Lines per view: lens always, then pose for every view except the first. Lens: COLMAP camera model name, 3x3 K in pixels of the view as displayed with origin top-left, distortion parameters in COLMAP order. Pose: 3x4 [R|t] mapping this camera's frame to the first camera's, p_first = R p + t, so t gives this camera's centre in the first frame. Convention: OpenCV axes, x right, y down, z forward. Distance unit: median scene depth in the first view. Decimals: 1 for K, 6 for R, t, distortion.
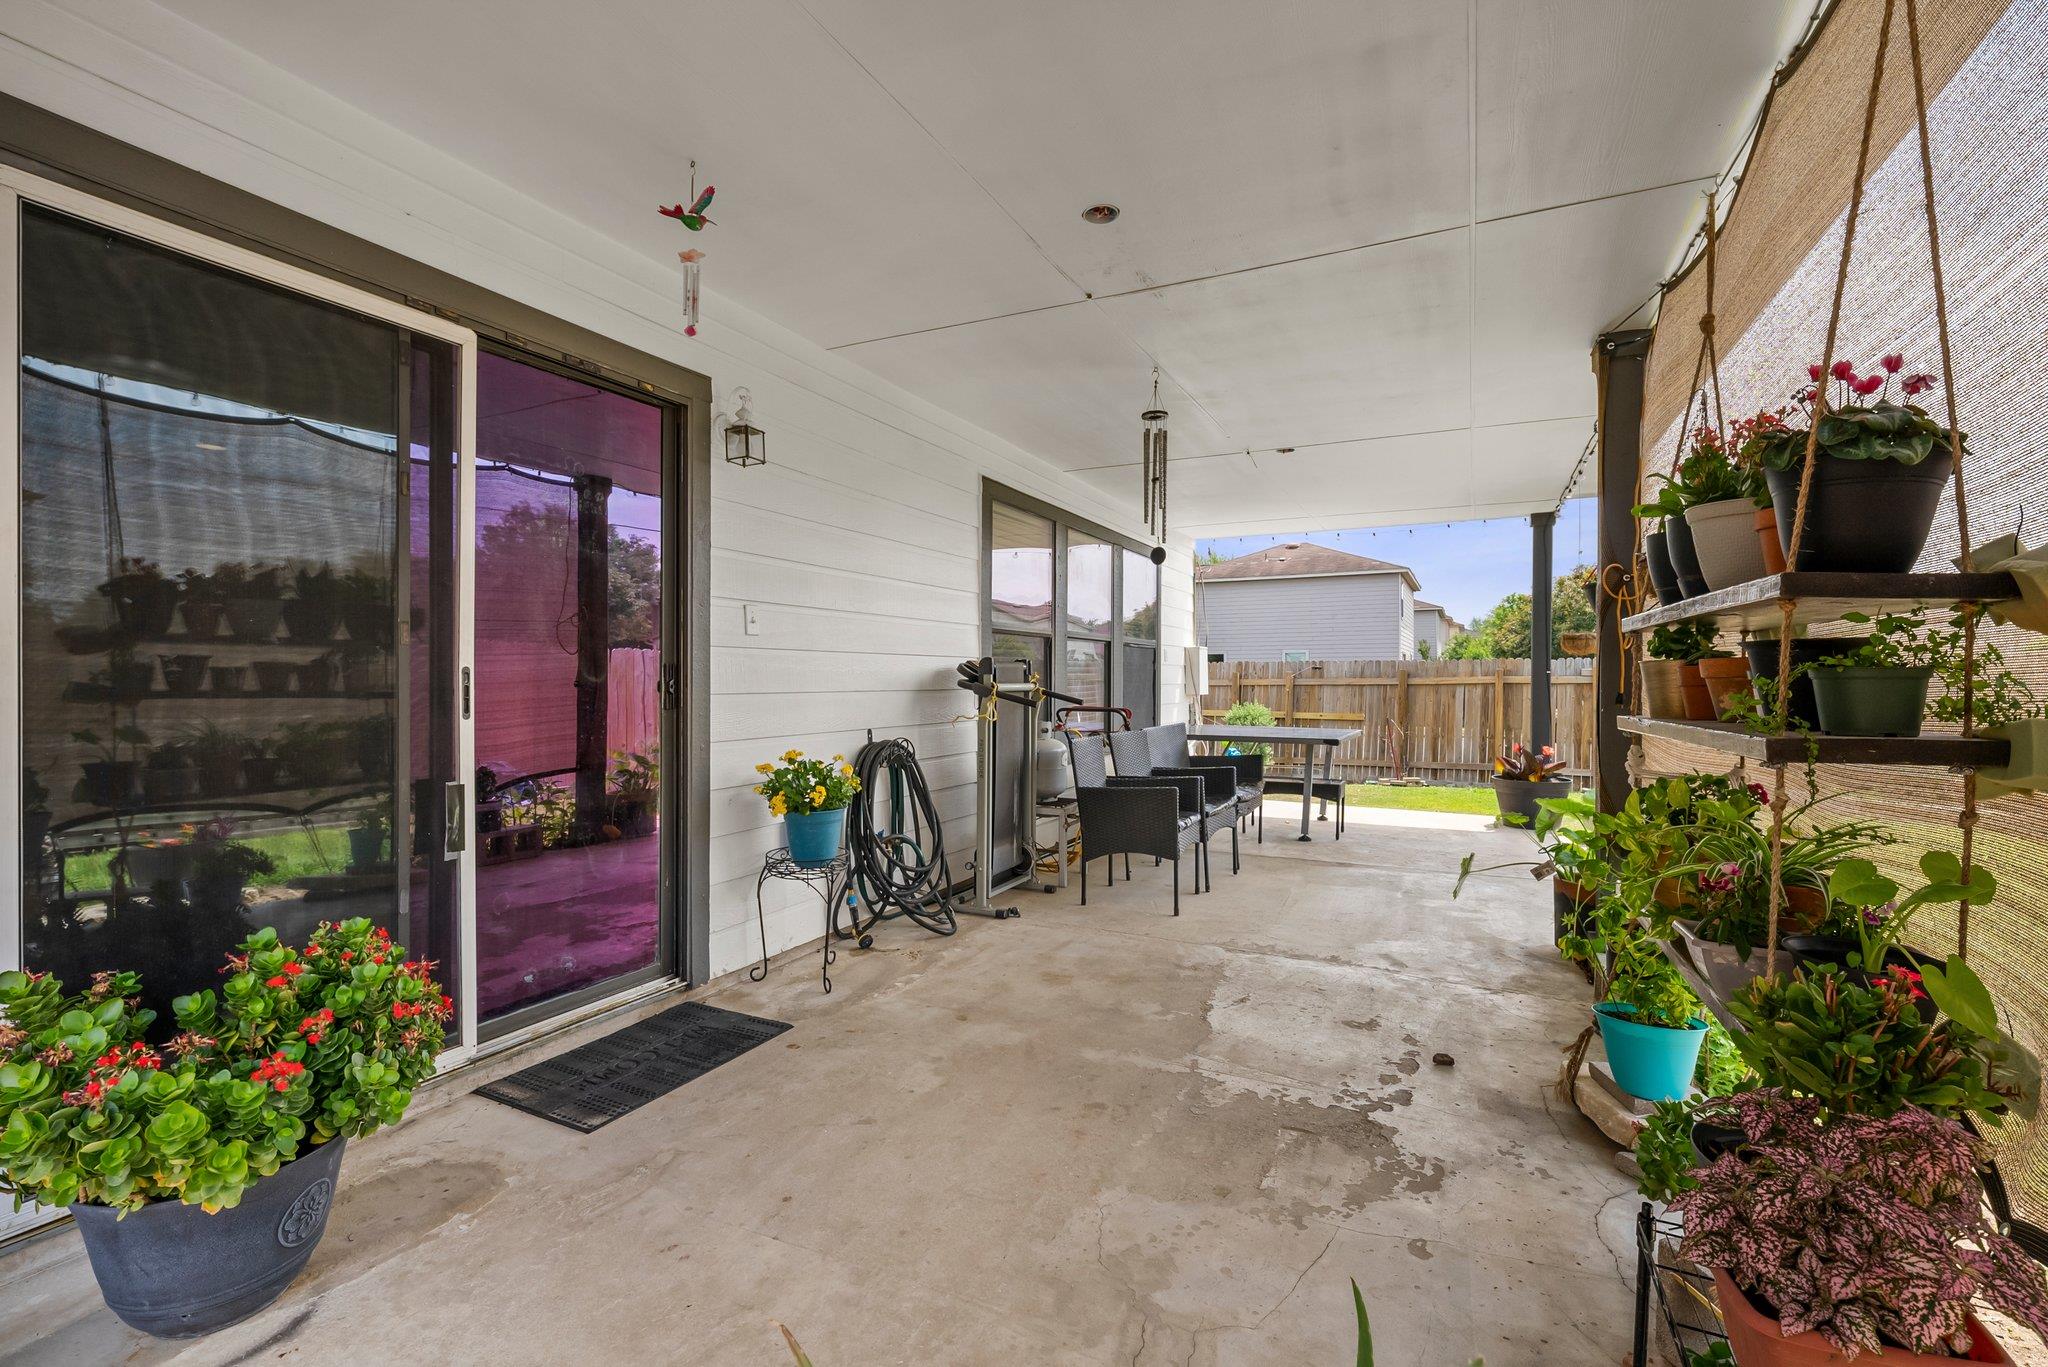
lens RADIAL K [[898.6, 0, 1033.7], [0, 898.6, 681.0], [0, 0, 1]] dist [0.003993, 0.000136]
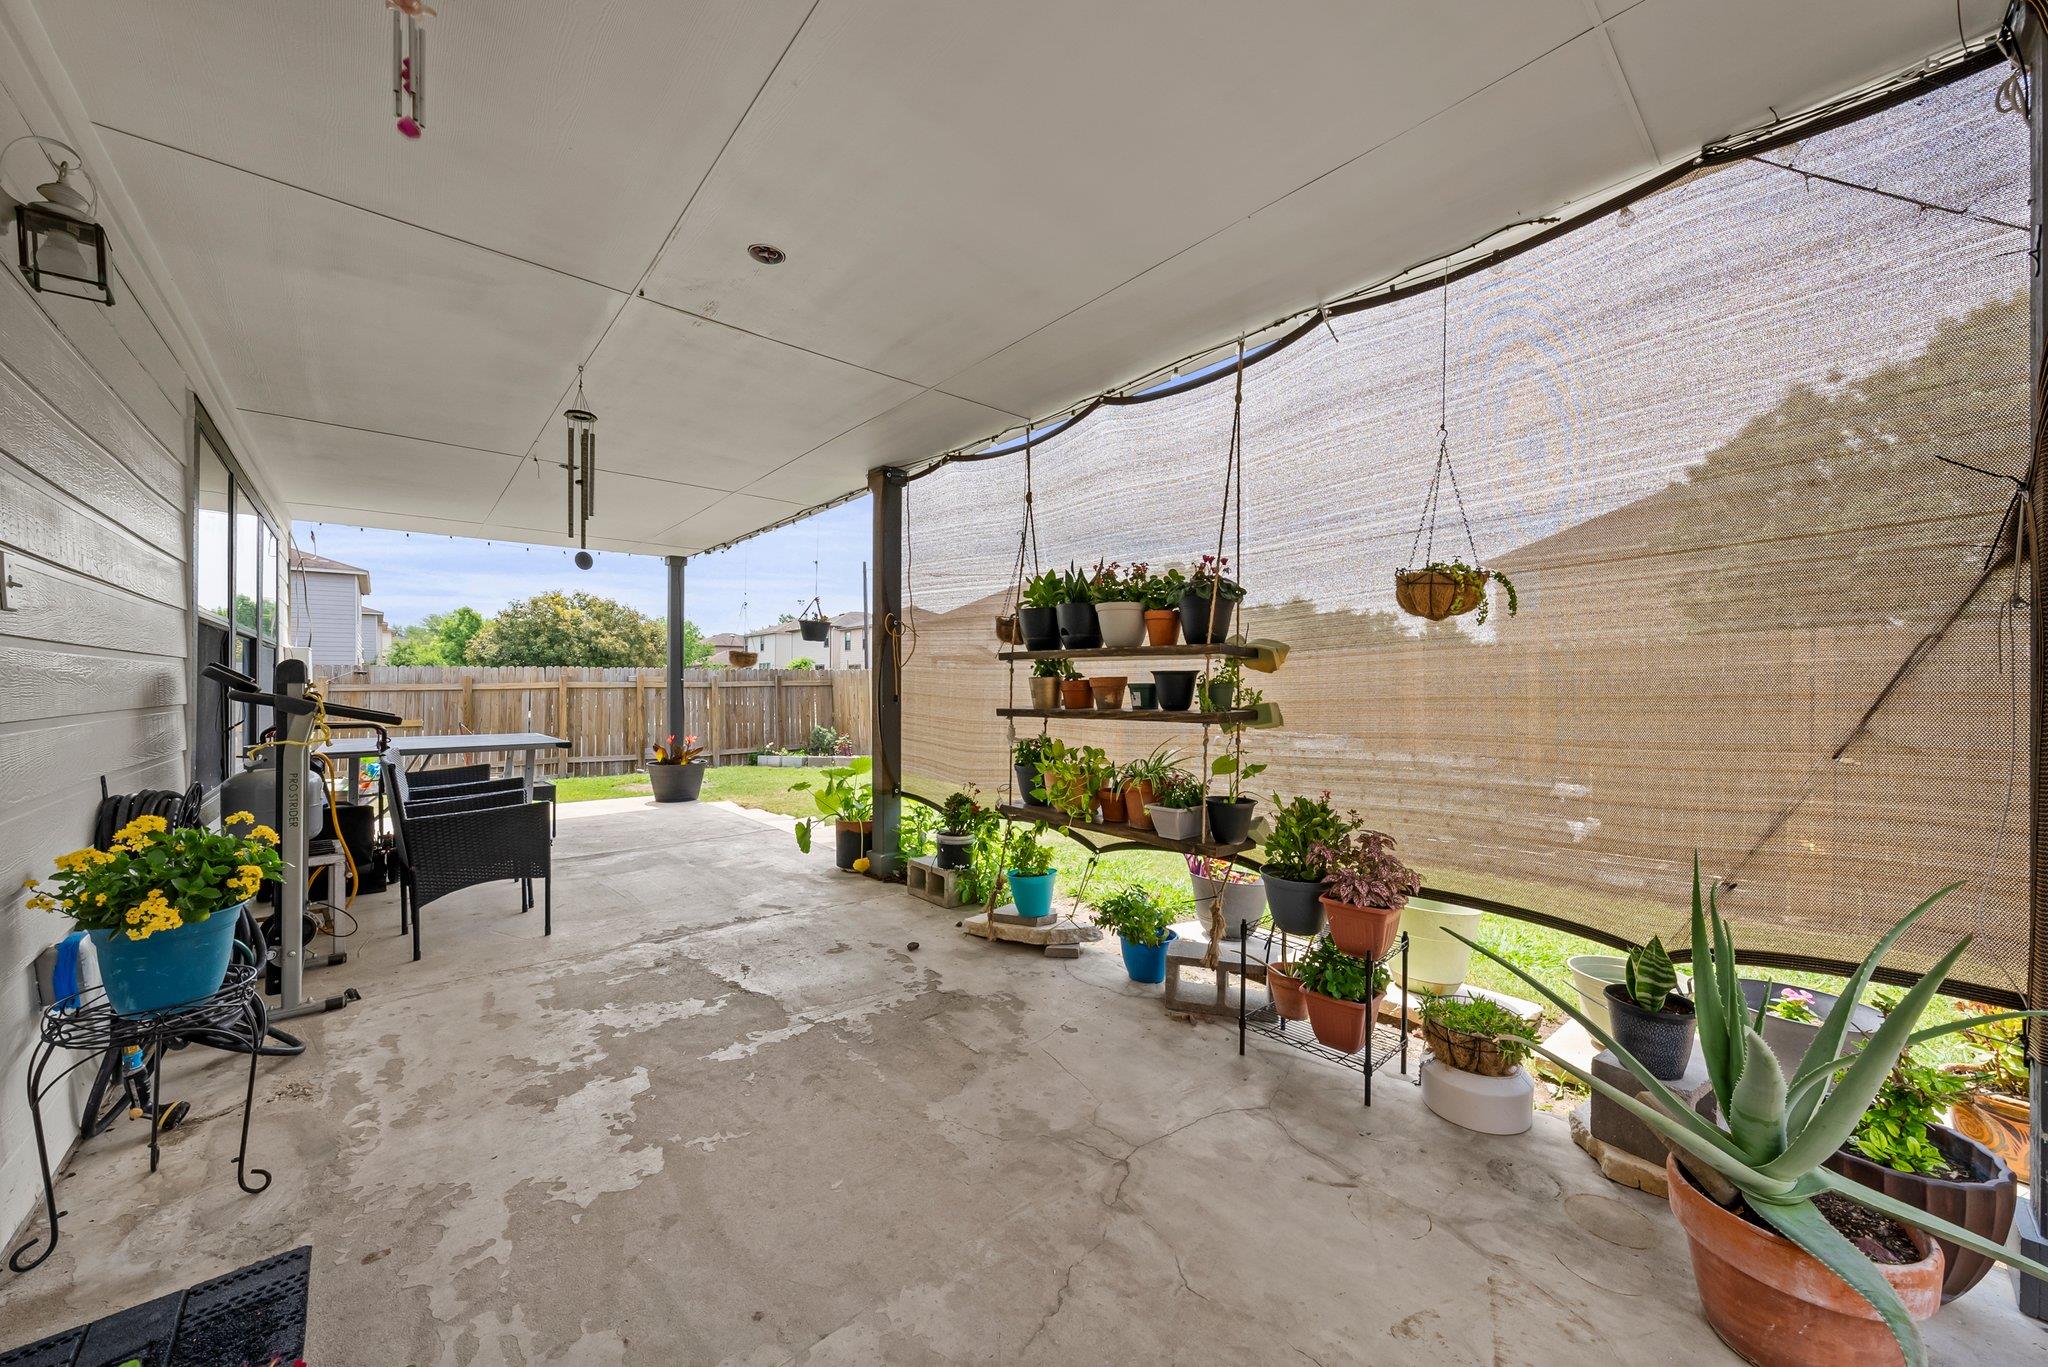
lens RADIAL K [[724.2, 0, 1034.8], [0, 724.2, 683.6], [0, 0, 1]] dist [-0.002467, -0.000130]
pose [[0.393886, -0.001535, 0.919158, -0.411840], [0.002765, 0.999996, 0.000485, -0.006920], [-0.919155, 0.002351, 0.393888, 0.258851]]
